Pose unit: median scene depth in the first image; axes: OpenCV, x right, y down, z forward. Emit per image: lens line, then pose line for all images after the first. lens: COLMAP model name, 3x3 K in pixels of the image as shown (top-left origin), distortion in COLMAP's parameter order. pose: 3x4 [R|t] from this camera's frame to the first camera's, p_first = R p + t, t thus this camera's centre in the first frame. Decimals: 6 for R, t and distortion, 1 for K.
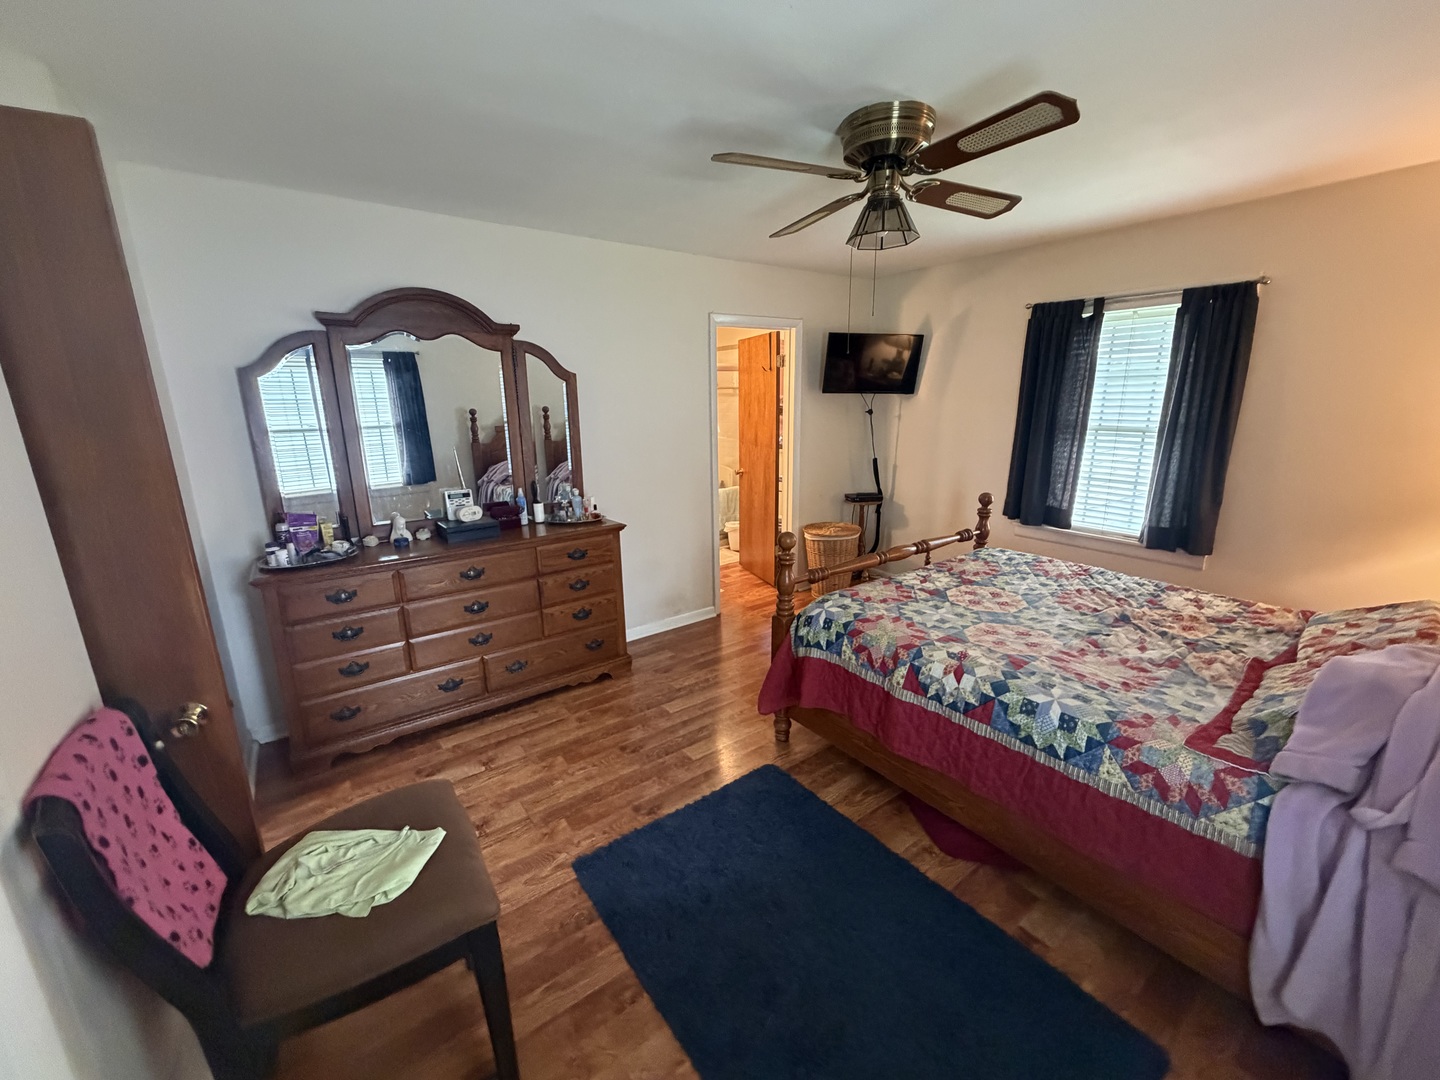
lens RADIAL K [[574.2, 0, 713.1], [0, 574.2, 539.3], [0, 0, 1]] dist [0.000674, 0.002625]
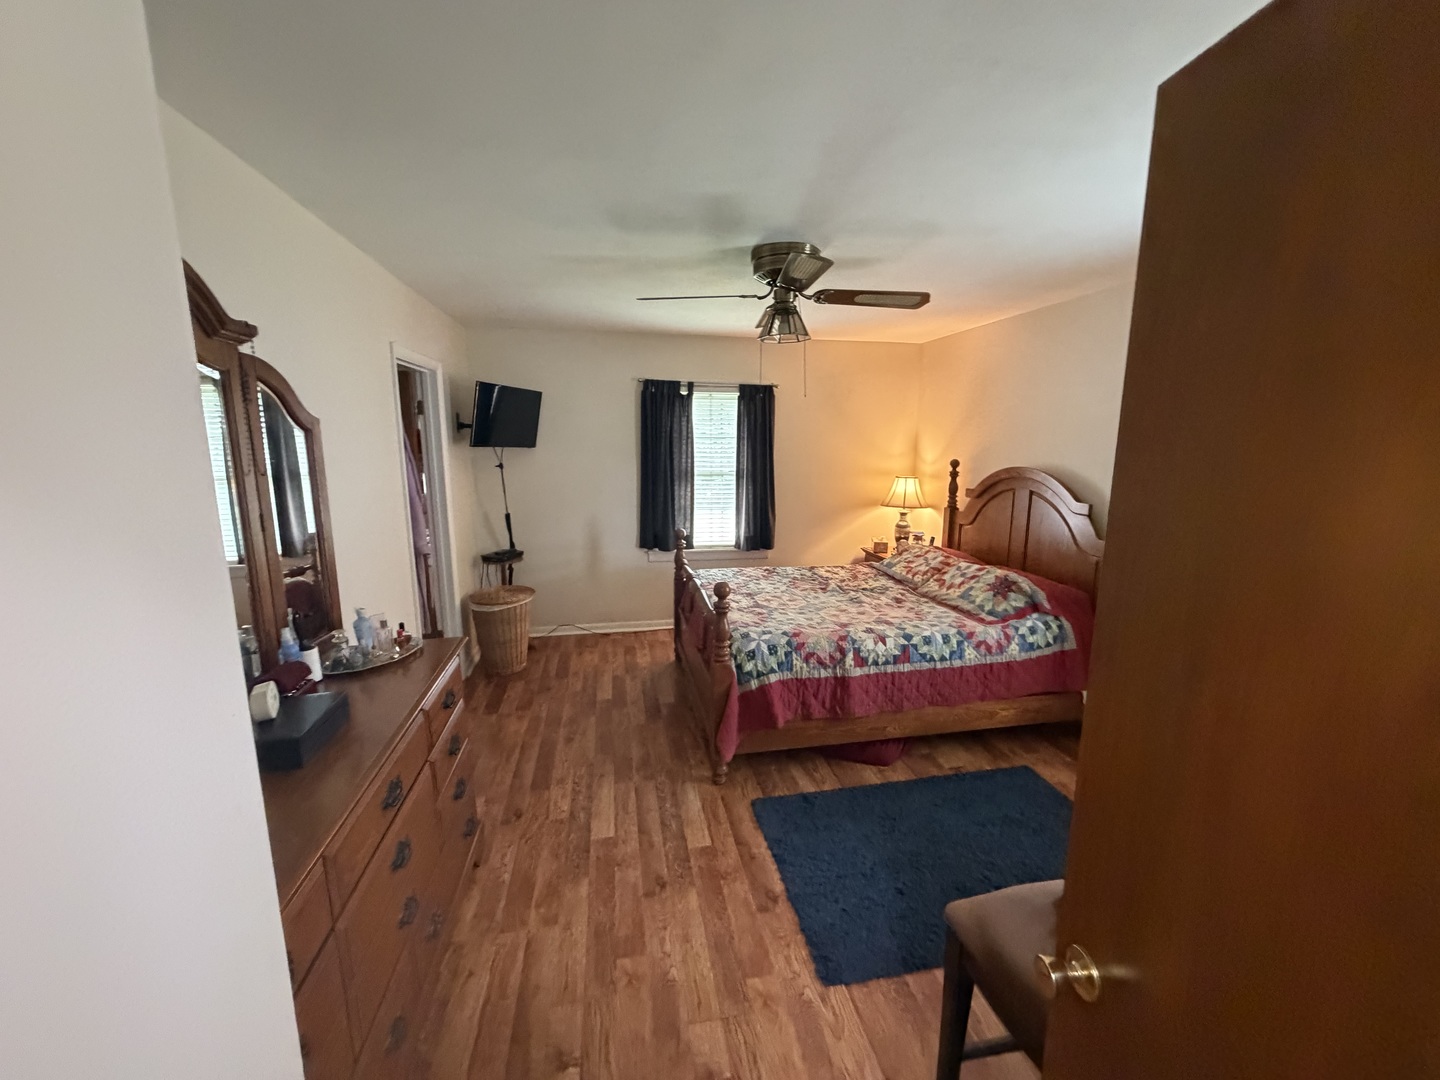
lens RADIAL K [[574.2, 0, 715.1], [0, 574.2, 541.4], [0, 0, 1]] dist [0.000674, 0.002625]
pose [[0.427112, -0.146229, 0.892296, -0.884651], [0.209202, 0.976041, 0.059815, -0.165696], [-0.879665, 0.161123, 0.447470, 0.565439]]
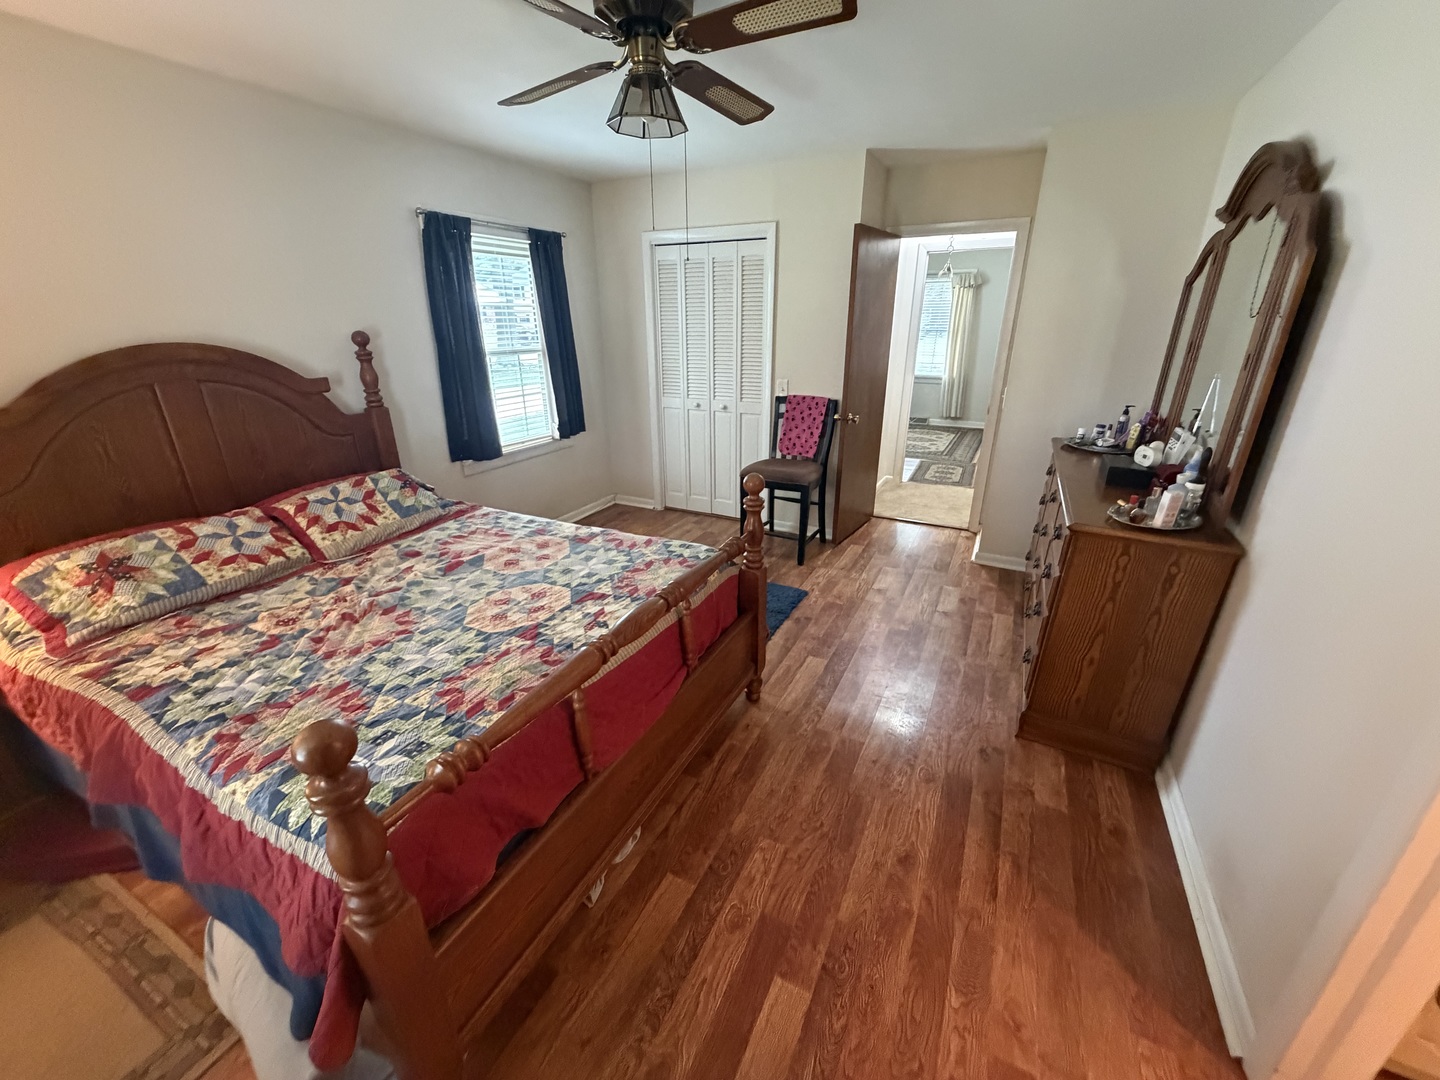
lens RADIAL K [[574.2, 0, 719.4], [0, 574.2, 544.7], [0, 0, 1]] dist [0.000674, 0.002625]
pose [[-0.887021, 0.186918, -0.422202, 0.610533], [-0.093975, 0.822171, 0.561430, -0.443397], [0.452064, 0.537677, -0.711717, 1.789927]]
